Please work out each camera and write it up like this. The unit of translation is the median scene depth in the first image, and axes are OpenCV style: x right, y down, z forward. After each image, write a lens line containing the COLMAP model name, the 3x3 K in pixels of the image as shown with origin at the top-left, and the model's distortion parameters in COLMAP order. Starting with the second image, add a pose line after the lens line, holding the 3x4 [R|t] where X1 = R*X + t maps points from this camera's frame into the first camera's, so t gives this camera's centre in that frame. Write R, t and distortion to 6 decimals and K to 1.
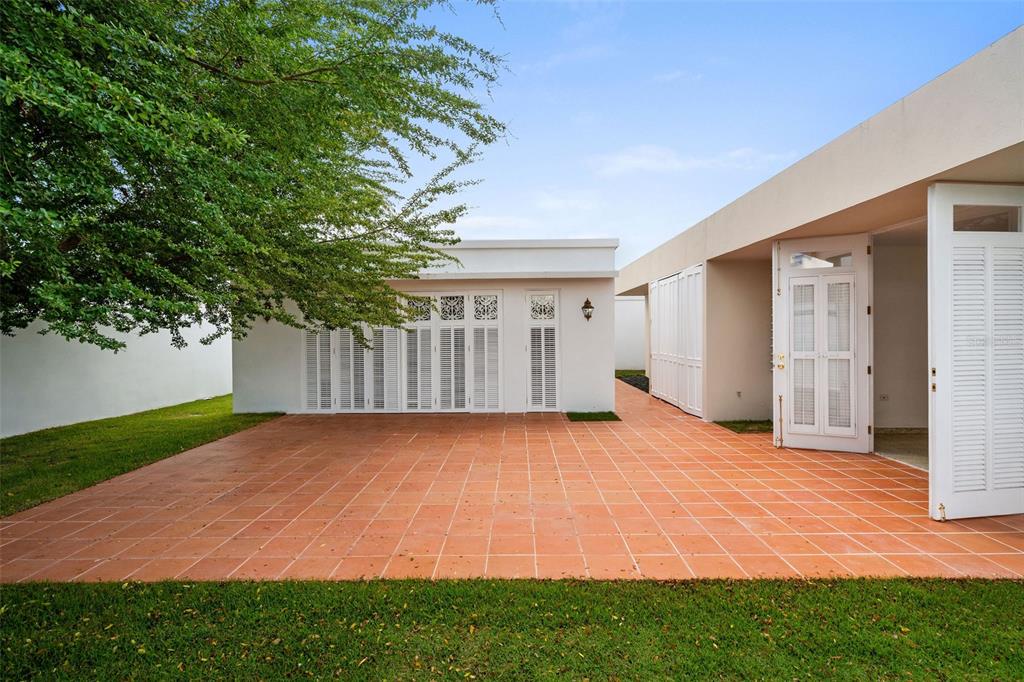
lens RADIAL K [[490.0, 0, 513.6], [0, 490.0, 333.8], [0, 0, 1]] dist [-0.004844, 0.000601]
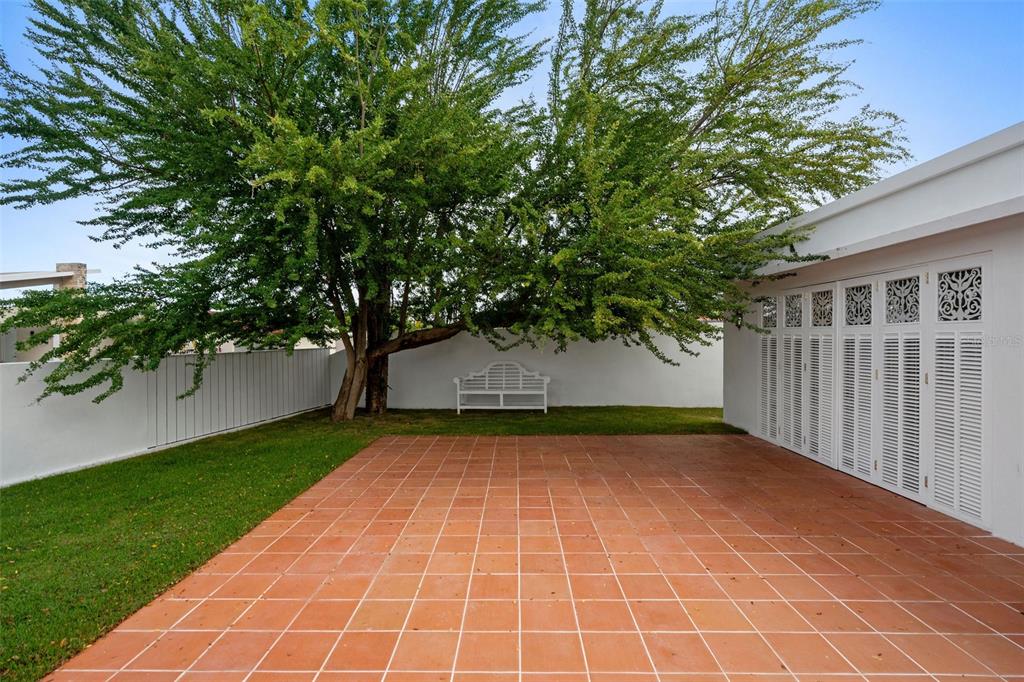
lens RADIAL K [[490.0, 0, 508.2], [0, 490.0, 339.8], [0, 0, 1]] dist [-0.004844, 0.000601]
pose [[-0.005418, 0.015497, -0.999865, 0.414420], [-0.002208, 0.999877, 0.015509, -0.017397], [0.999983, 0.002291, -0.005383, 0.571293]]
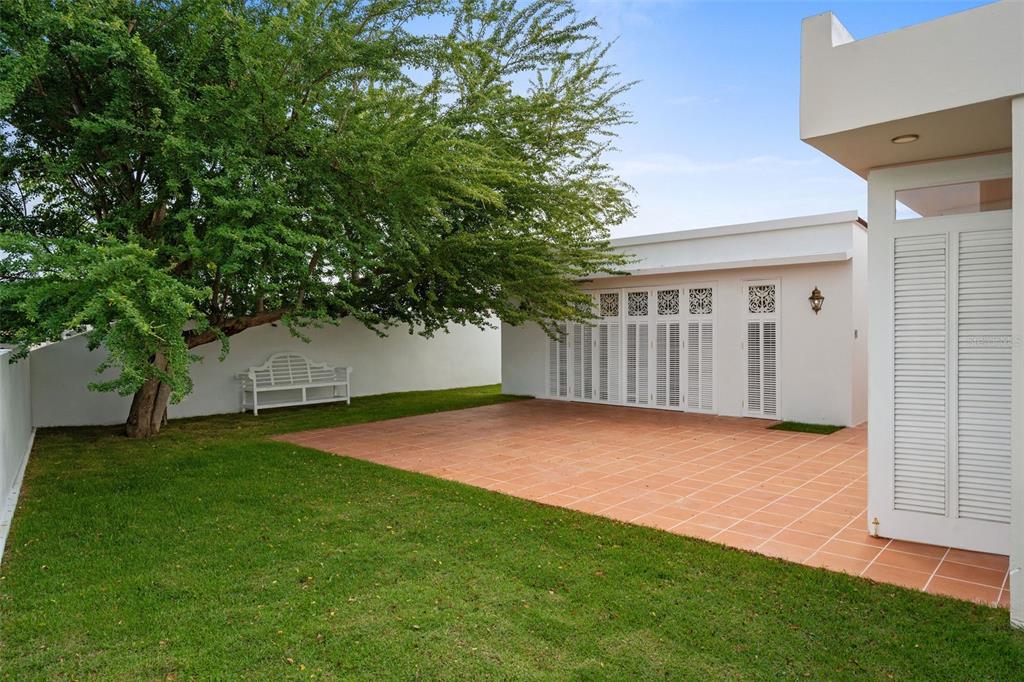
lens RADIAL K [[628.5, 0, 513.9], [0, 628.5, 338.2], [0, 0, 1]] dist [-0.003682, 0.000804]
pose [[0.746752, 0.014644, -0.664942, 0.476605], [-0.004644, 0.999848, 0.016804, -0.001617], [0.665087, -0.009460, 0.746706, -0.134298]]
